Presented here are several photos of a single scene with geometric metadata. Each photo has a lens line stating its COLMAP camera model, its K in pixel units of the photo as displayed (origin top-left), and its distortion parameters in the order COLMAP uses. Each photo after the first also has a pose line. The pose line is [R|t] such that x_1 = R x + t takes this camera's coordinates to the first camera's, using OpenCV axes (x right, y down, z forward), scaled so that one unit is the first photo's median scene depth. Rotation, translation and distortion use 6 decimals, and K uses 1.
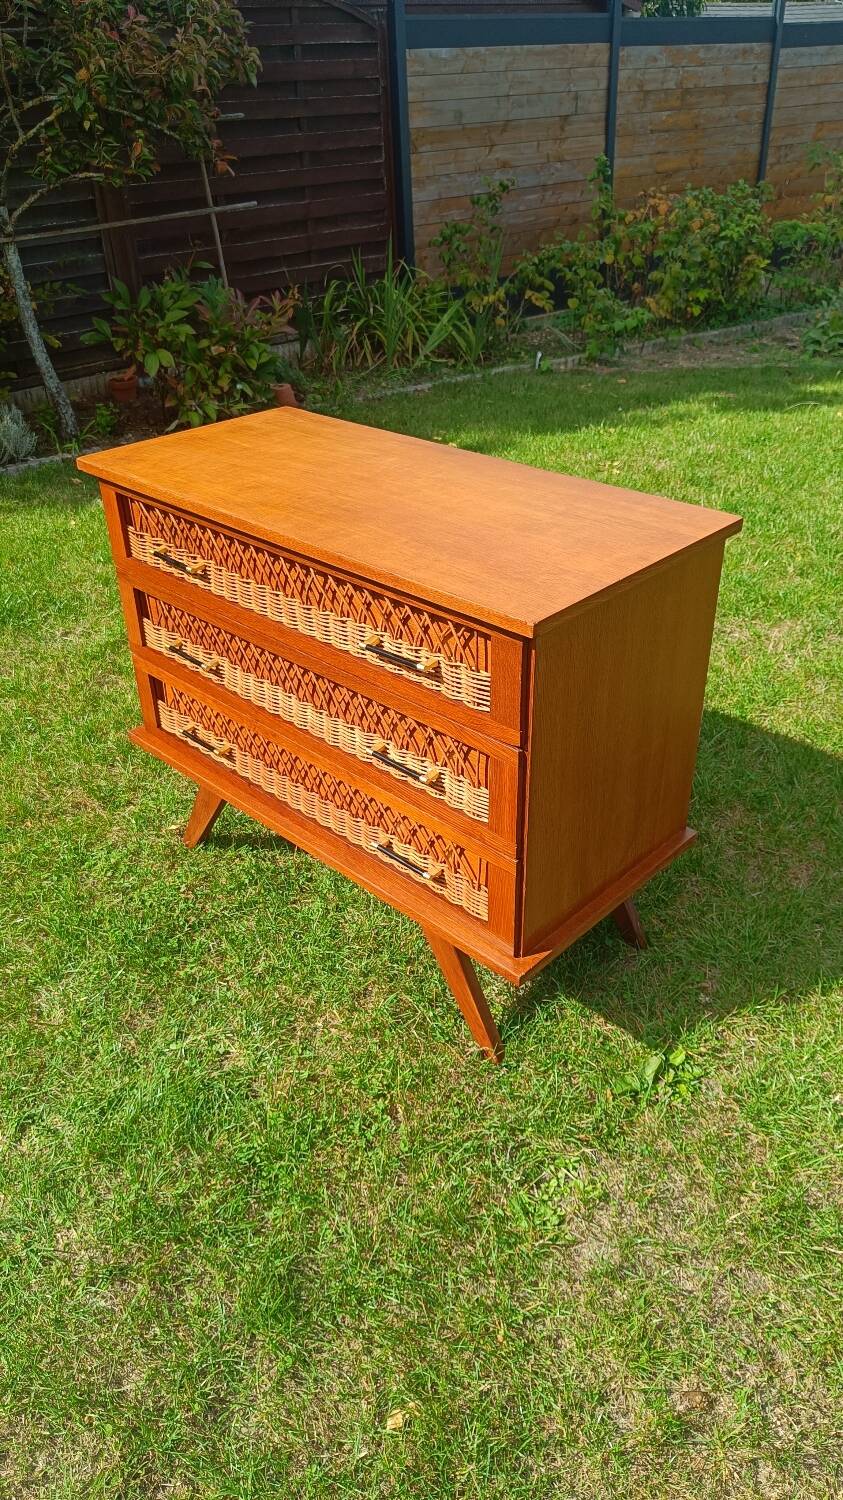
lens RADIAL K [[1056.4, 0, 414.0], [0, 1056.4, 738.0], [0, 0, 1]] dist [0.011352, -0.003750]
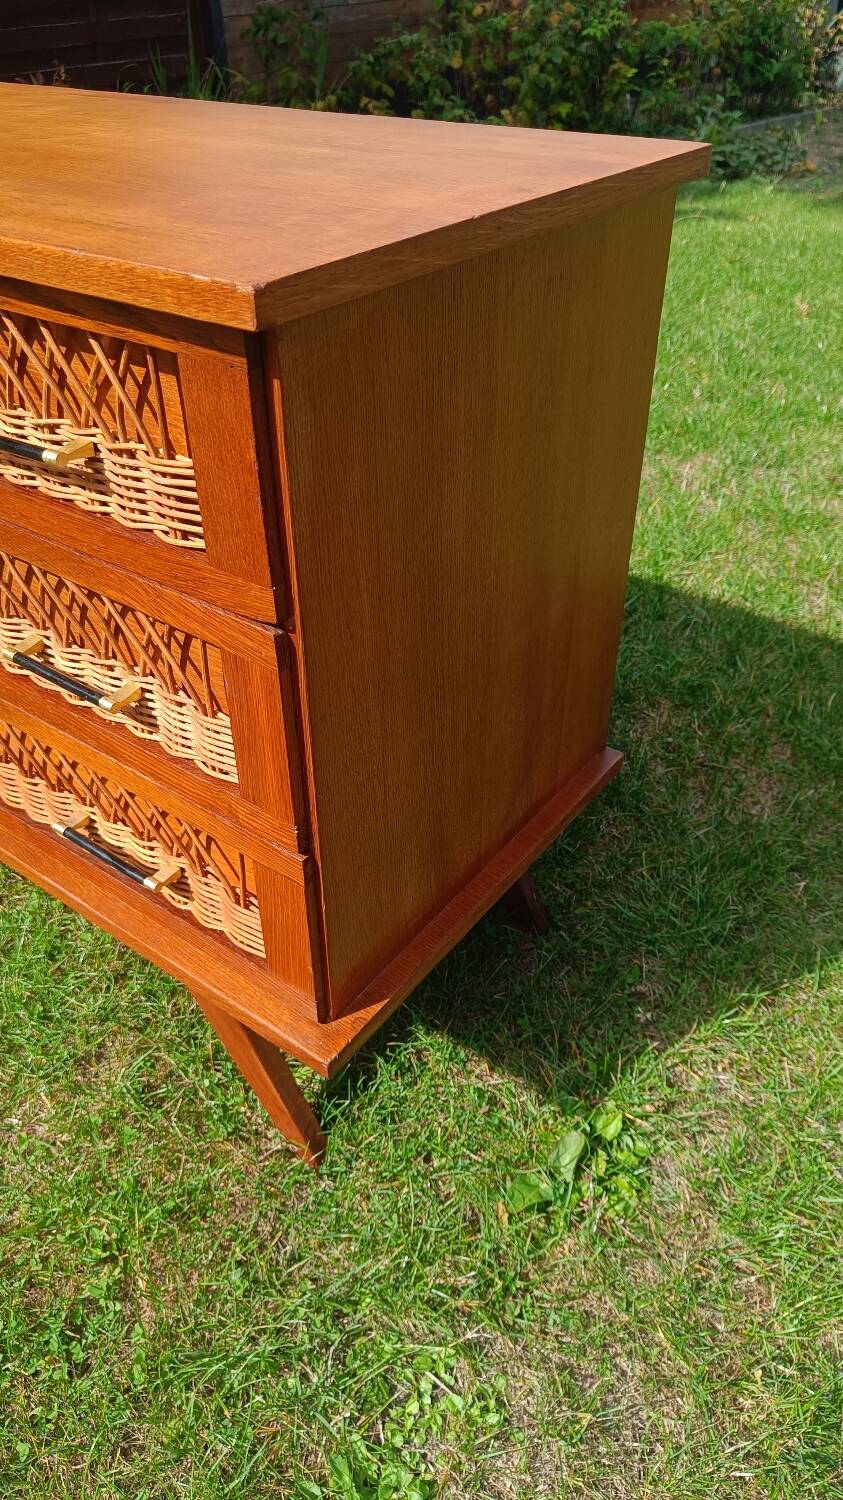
lens RADIAL K [[1056.4, 0, 418.1], [0, 1056.4, 748.1], [0, 0, 1]] dist [0.011352, -0.003750]
pose [[0.991392, -0.067273, 0.112321, 0.080917], [0.054989, 0.992509, 0.109099, 0.011804], [-0.118819, -0.101983, 0.987665, 0.408425]]
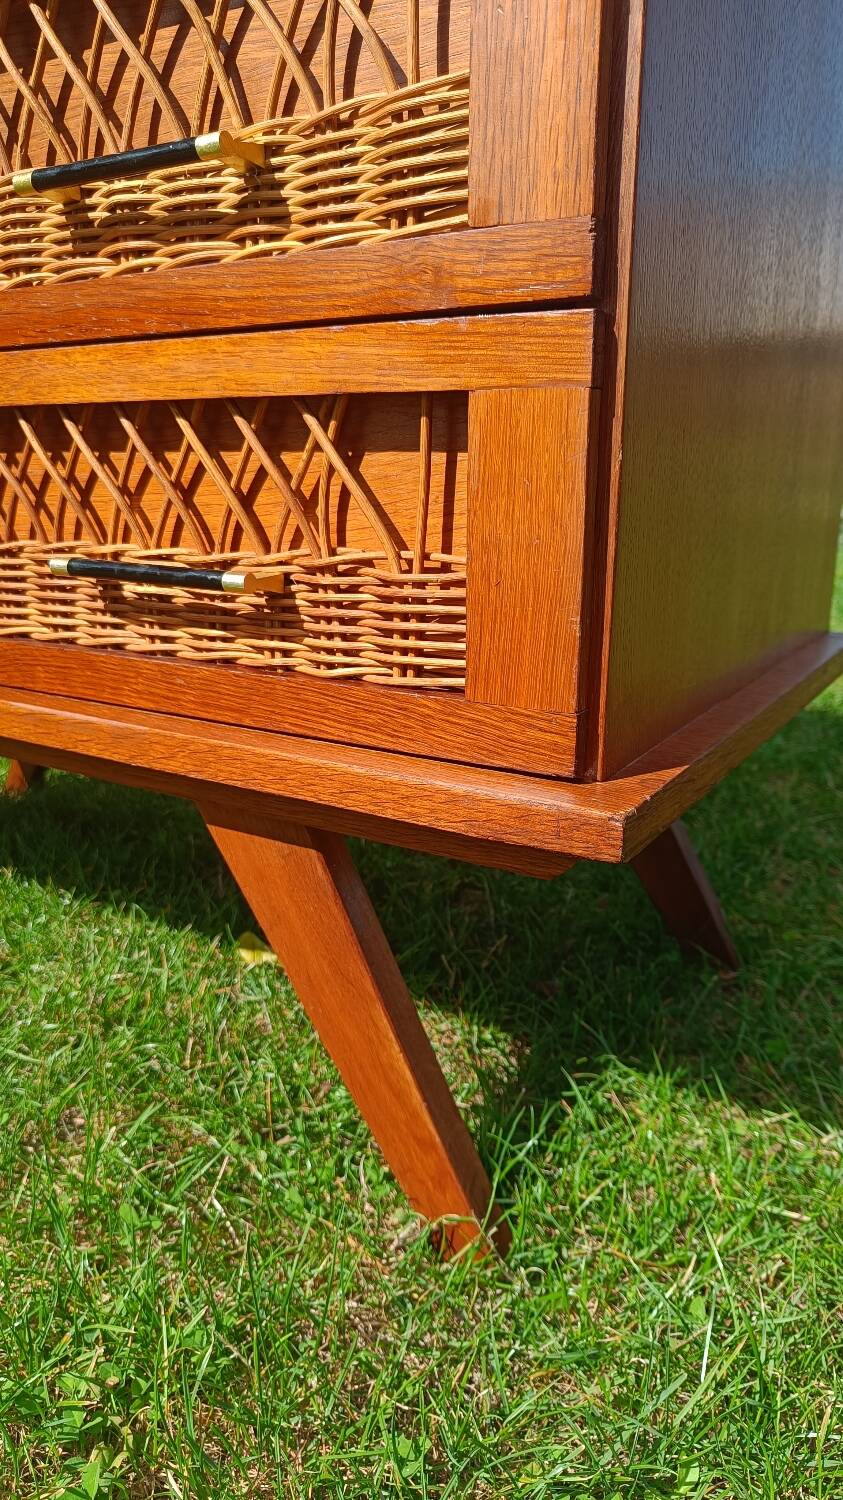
lens RADIAL K [[1056.4, 0, 398.9], [0, 1056.4, 778.4], [0, 0, 1]] dist [0.011352, -0.003750]
pose [[0.978620, -0.045064, 0.200680, -0.003678], [0.093656, 0.966313, -0.239725, 0.230603], [-0.183117, 0.253394, 0.949873, 0.642470]]
